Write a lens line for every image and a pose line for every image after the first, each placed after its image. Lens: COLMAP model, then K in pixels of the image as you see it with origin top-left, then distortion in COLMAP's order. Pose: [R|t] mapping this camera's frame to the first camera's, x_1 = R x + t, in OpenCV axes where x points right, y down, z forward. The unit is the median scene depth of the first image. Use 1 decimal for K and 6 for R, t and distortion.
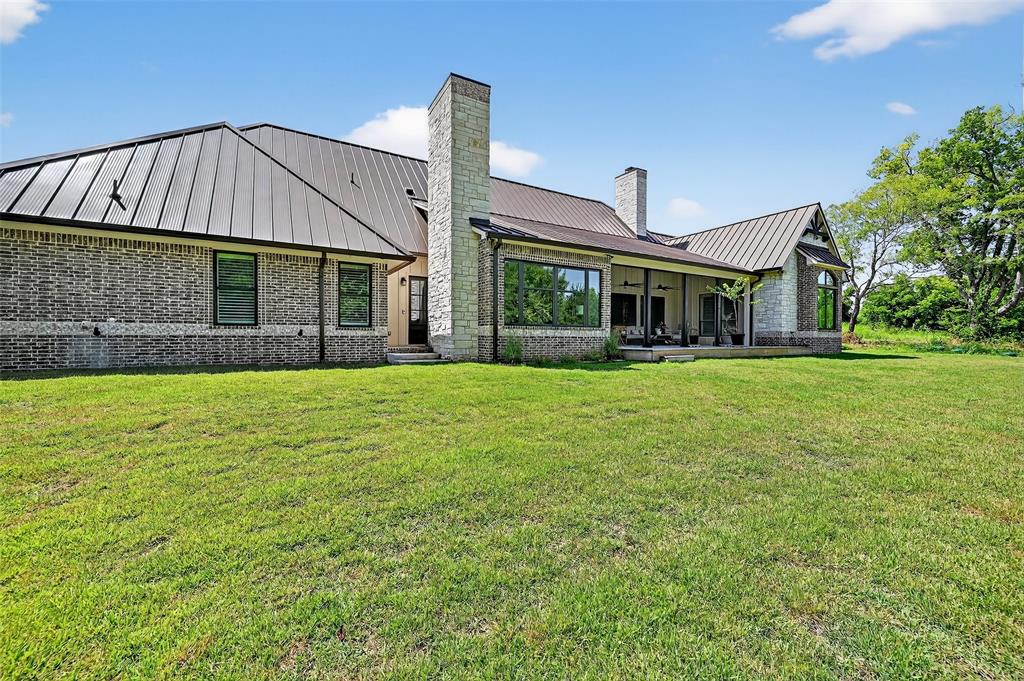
lens RADIAL K [[445.9, 0, 511.2], [0, 445.9, 343.1], [0, 0, 1]] dist [-0.002401, -0.000006]
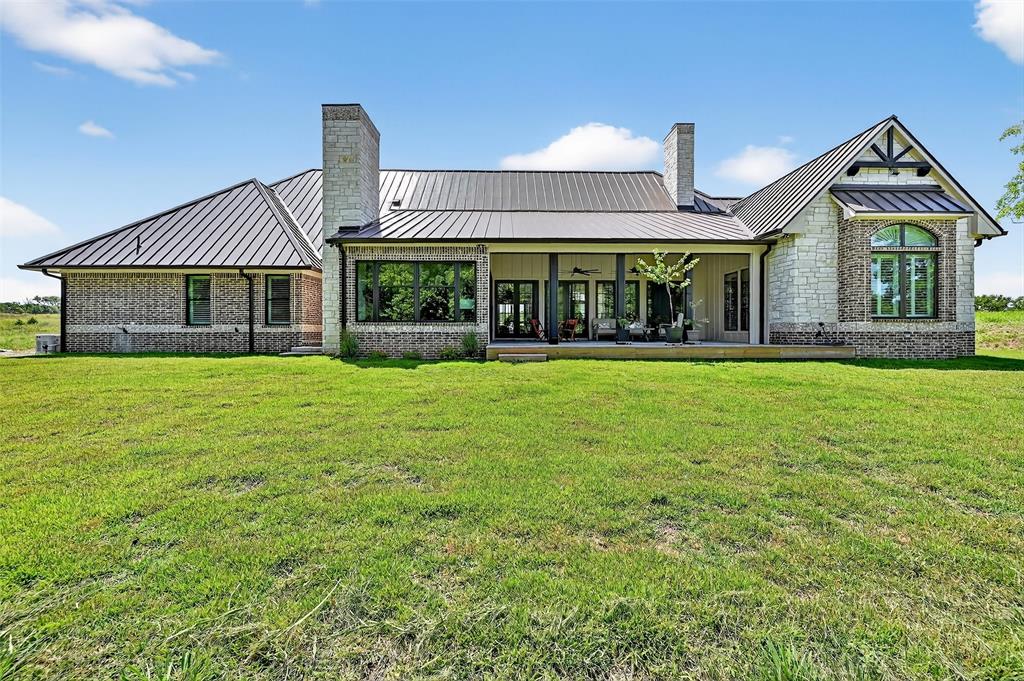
lens RADIAL K [[445.9, 0, 510.6], [0, 445.9, 335.4], [0, 0, 1]] dist [-0.002401, -0.000006]
pose [[0.843384, 0.002795, -0.537304, 0.896586], [-0.003257, 0.999995, 0.000091, -0.009226], [0.537301, 0.001673, 0.843389, 0.290244]]
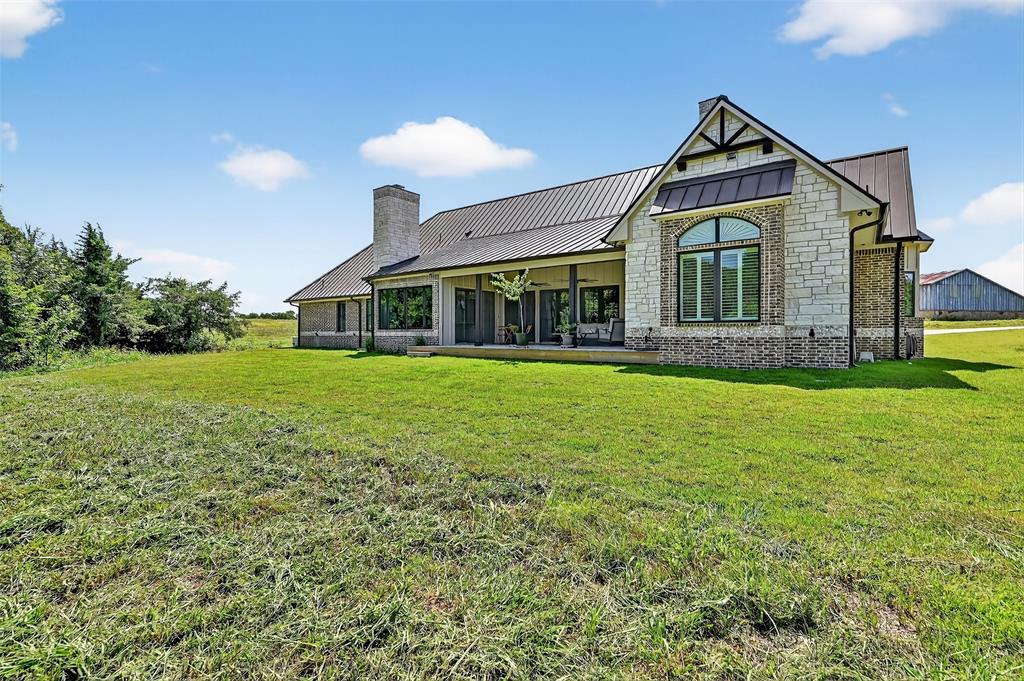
lens RADIAL K [[445.9, 0, 509.2], [0, 445.9, 336.7], [0, 0, 1]] dist [-0.002401, -0.000006]
pose [[0.362644, 0.003938, -0.931919, 1.746315], [-0.006816, 0.999976, 0.001573, -0.018836], [0.931903, 0.005782, 0.362662, 0.860611]]
